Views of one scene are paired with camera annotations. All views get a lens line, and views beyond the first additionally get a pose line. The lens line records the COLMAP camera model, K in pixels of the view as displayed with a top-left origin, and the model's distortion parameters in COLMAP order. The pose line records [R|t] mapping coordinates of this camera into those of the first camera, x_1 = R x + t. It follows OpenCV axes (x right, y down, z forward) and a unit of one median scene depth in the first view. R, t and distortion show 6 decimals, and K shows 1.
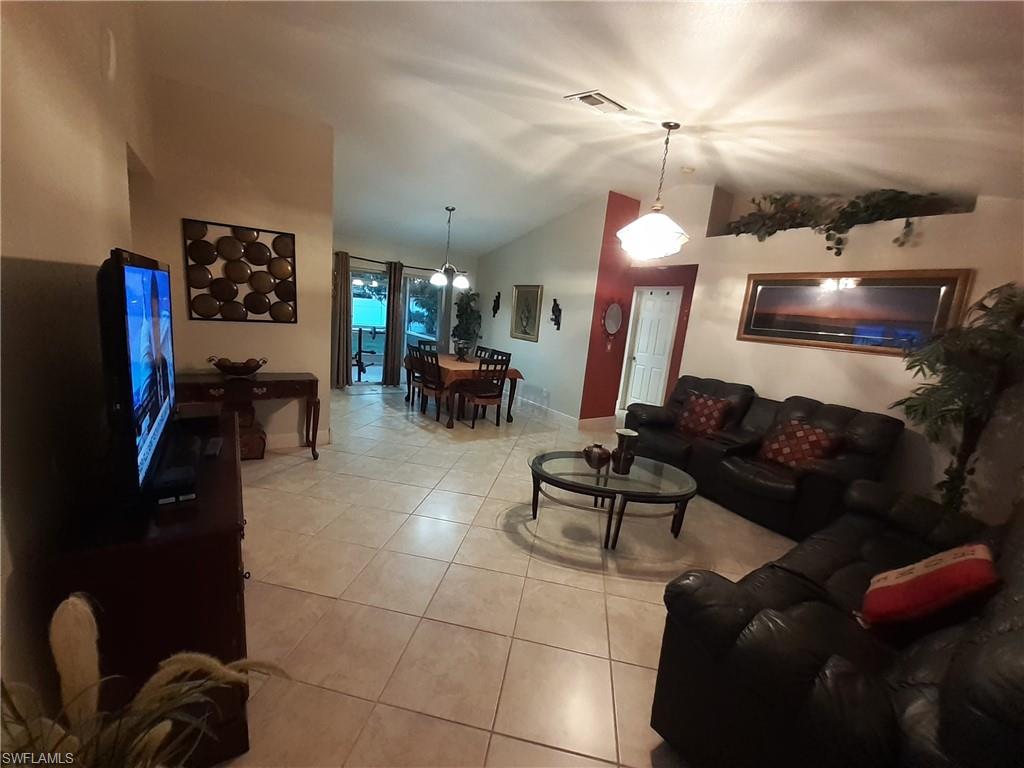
lens RADIAL K [[401.9, 0, 507.4], [0, 401.9, 388.0], [0, 0, 1]] dist [0.020348, -0.018801]
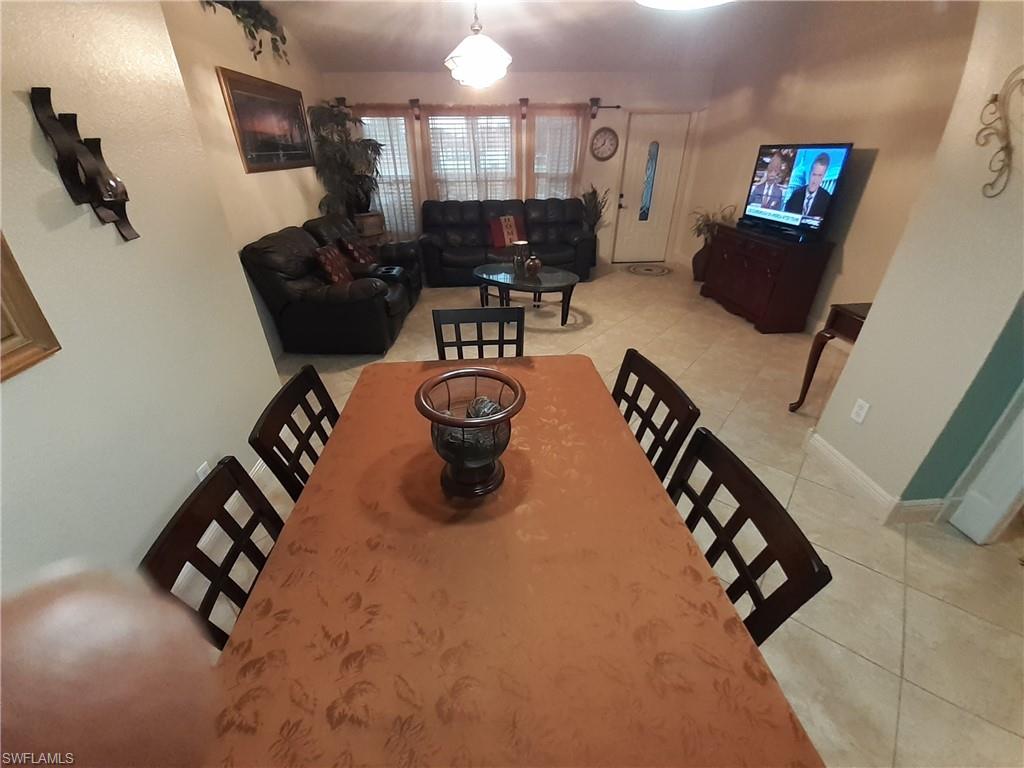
lens RADIAL K [[401.9, 0, 507.4], [0, 401.9, 388.0], [0, 0, 1]] dist [0.020348, -0.018801]
pose [[-0.859830, -0.322734, 0.395644, -0.278357], [0.031283, 0.740137, 0.671728, -0.326351], [-0.509620, 0.589950, -0.626296, 1.524850]]
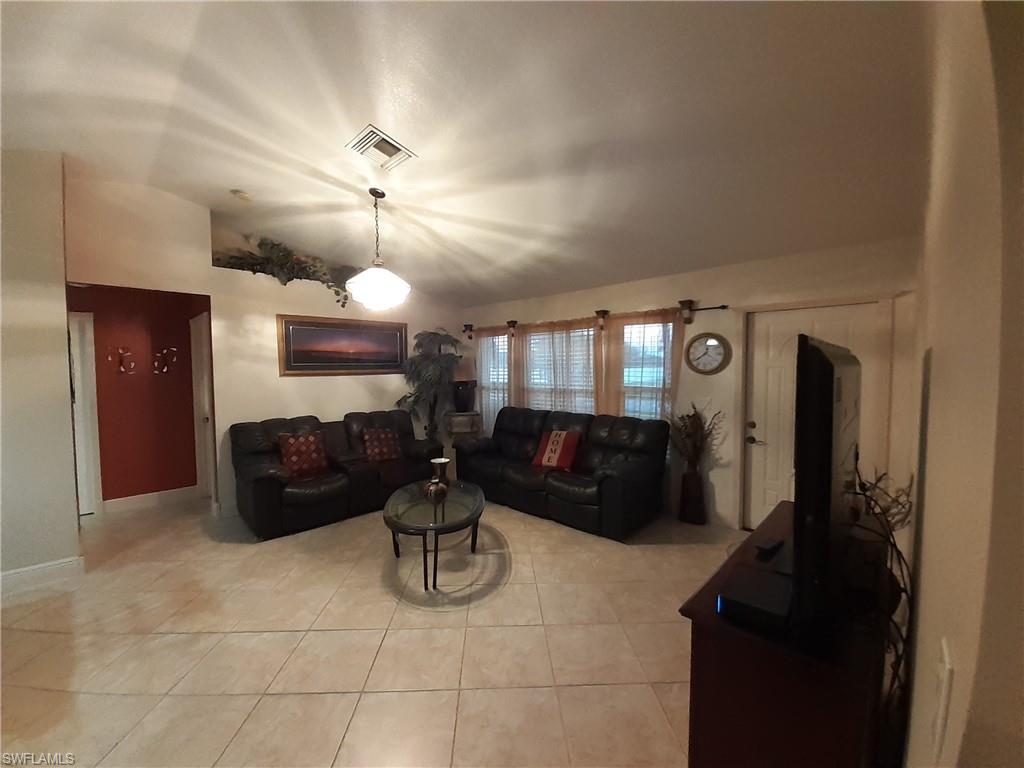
lens RADIAL K [[401.9, 0, 507.4], [0, 401.9, 388.0], [0, 0, 1]] dist [0.020348, -0.018801]
pose [[-0.206331, -0.136040, 0.968979, -0.572967], [0.173577, 0.969493, 0.173073, -0.176870], [-0.962963, 0.203903, -0.176423, 0.663250]]
